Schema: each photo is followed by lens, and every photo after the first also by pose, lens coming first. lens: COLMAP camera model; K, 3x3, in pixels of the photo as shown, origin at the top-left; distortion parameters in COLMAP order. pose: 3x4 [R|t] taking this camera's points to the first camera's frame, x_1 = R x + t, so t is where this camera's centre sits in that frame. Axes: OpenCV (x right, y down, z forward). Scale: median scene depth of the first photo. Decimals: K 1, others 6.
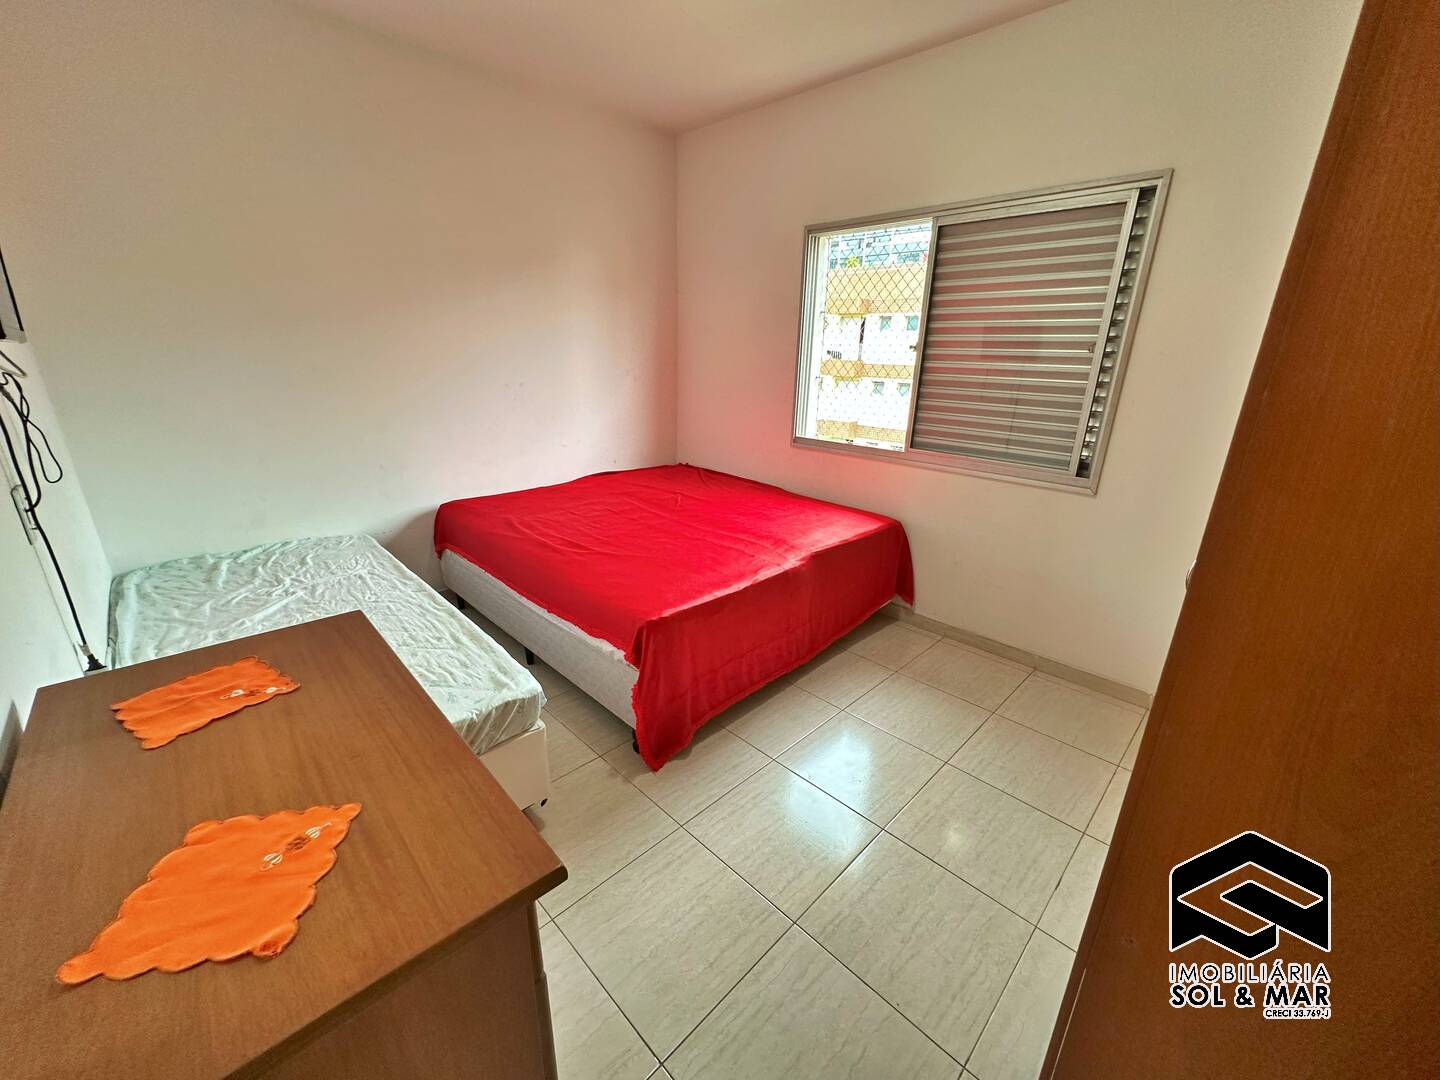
lens RADIAL K [[574.5, 0, 720.2], [0, 574.5, 542.1], [0, 0, 1]] dist [-0.002286, 0.000383]
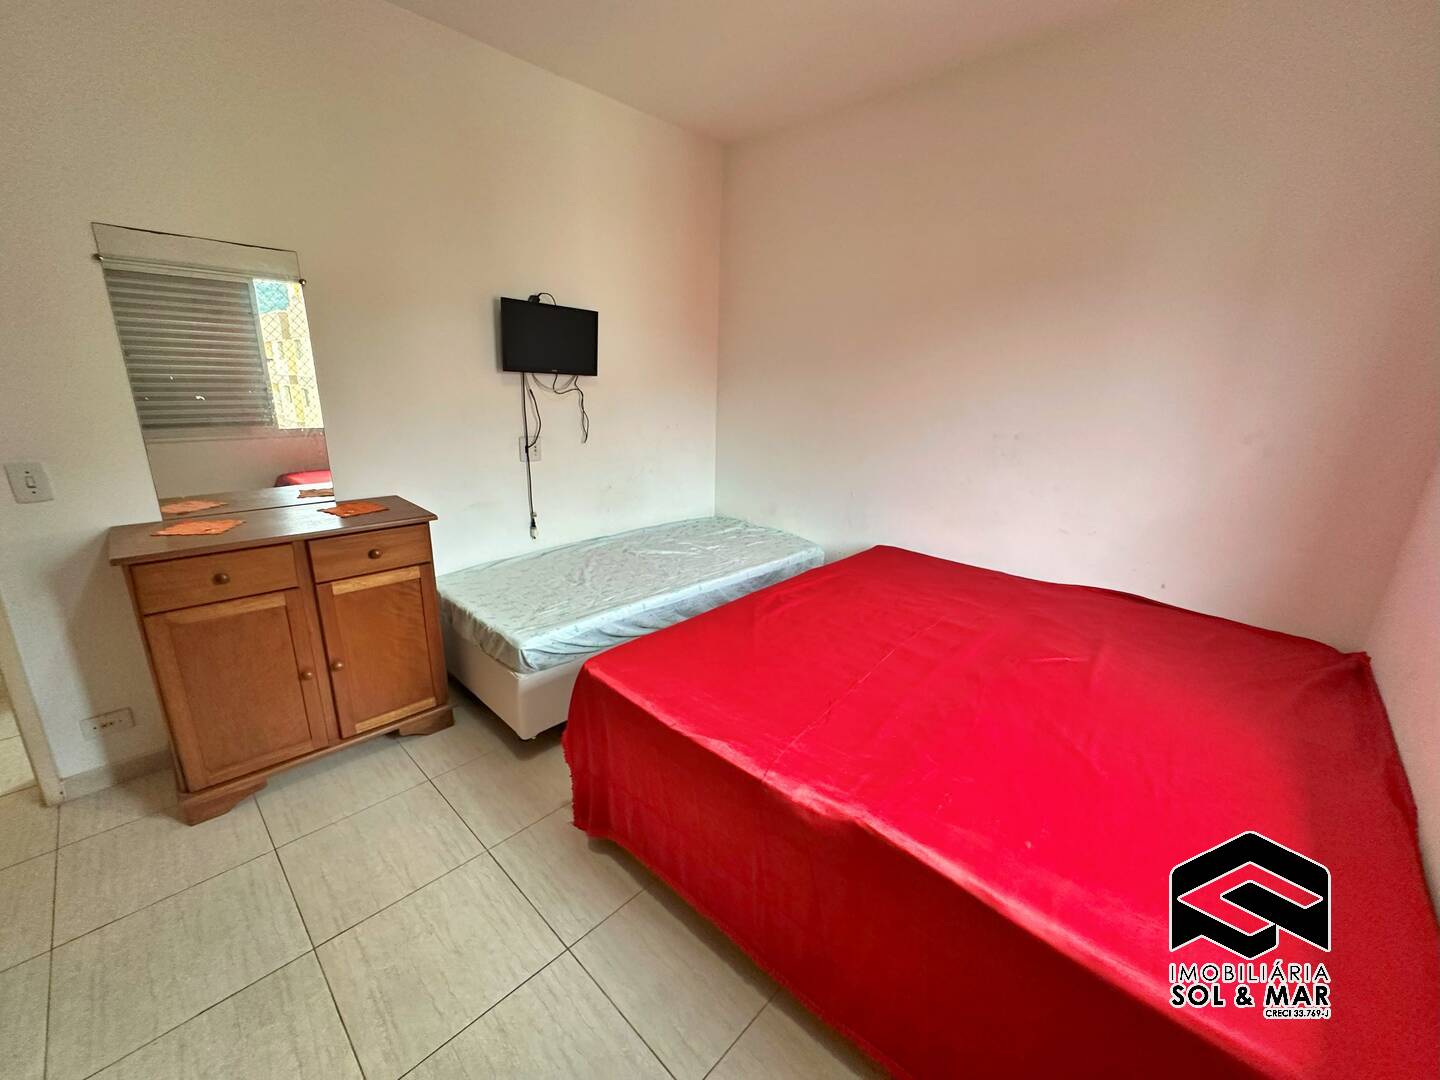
lens RADIAL K [[574.5, 0, 720.4], [0, 574.5, 540.4], [0, 0, 1]] dist [-0.002286, 0.000383]
pose [[0.029627, 0.254055, -0.966736, 0.715170], [-0.345644, 0.910100, 0.228578, -0.328433], [0.937898, 0.327375, 0.114777, 1.030495]]
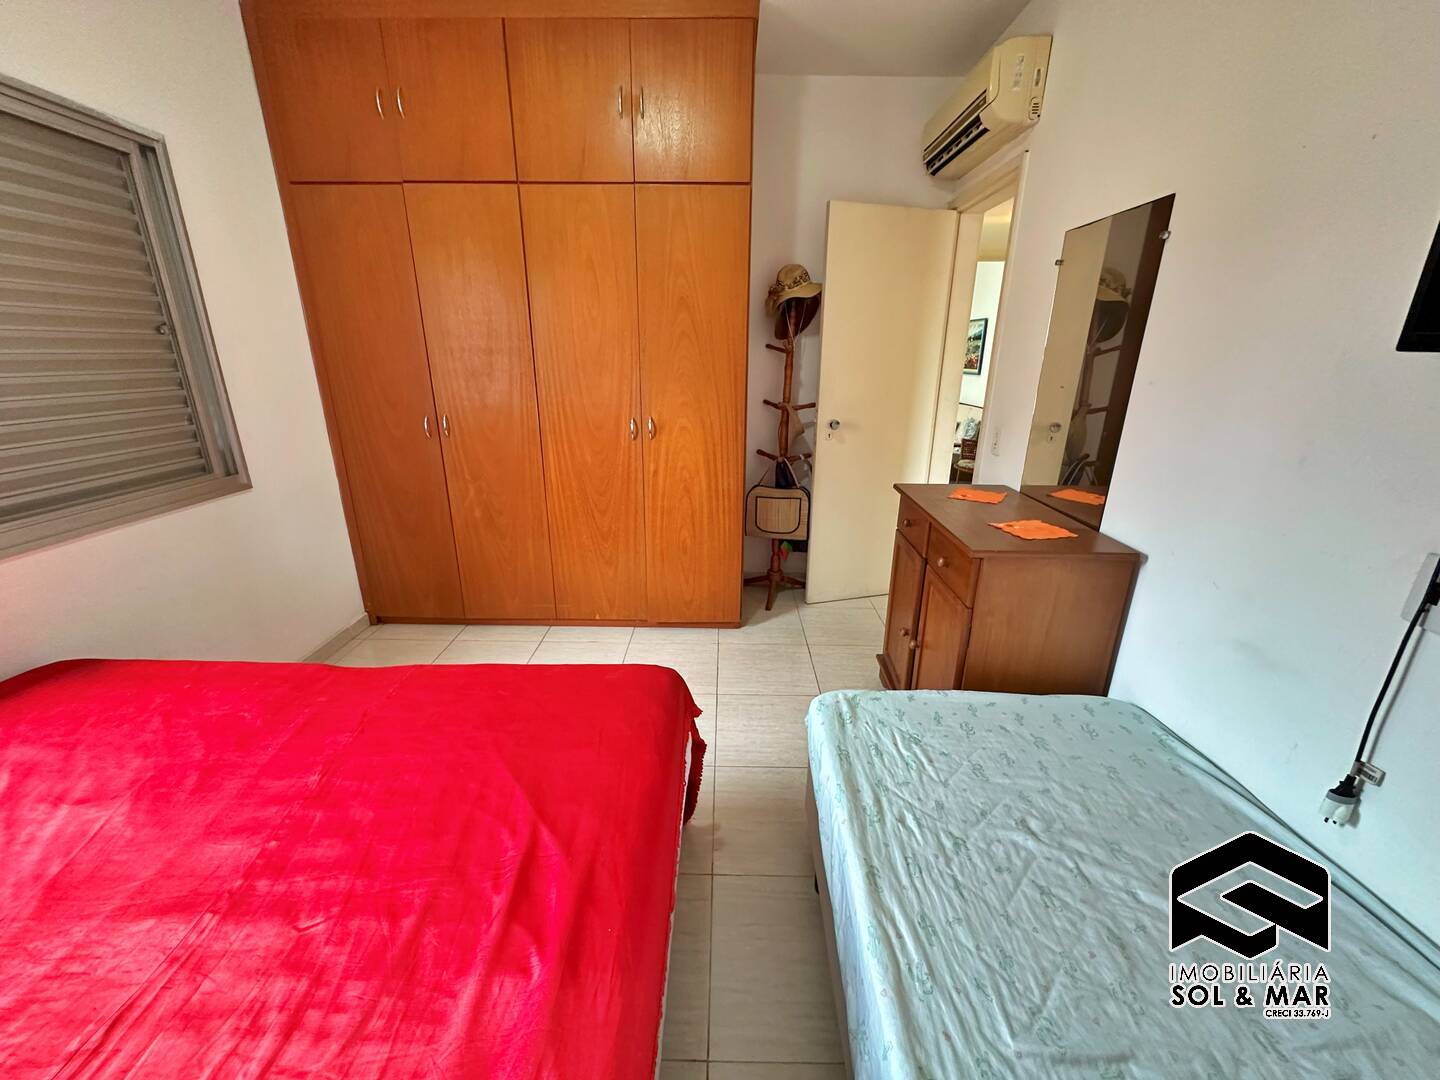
lens RADIAL K [[574.5, 0, 714.5], [0, 574.5, 540.3], [0, 0, 1]] dist [-0.002286, 0.000383]
pose [[-0.696155, -0.253330, 0.671708, -0.680849], [0.205499, 0.826193, 0.524572, -0.444617], [-0.687850, 0.503219, -0.523099, 1.297889]]
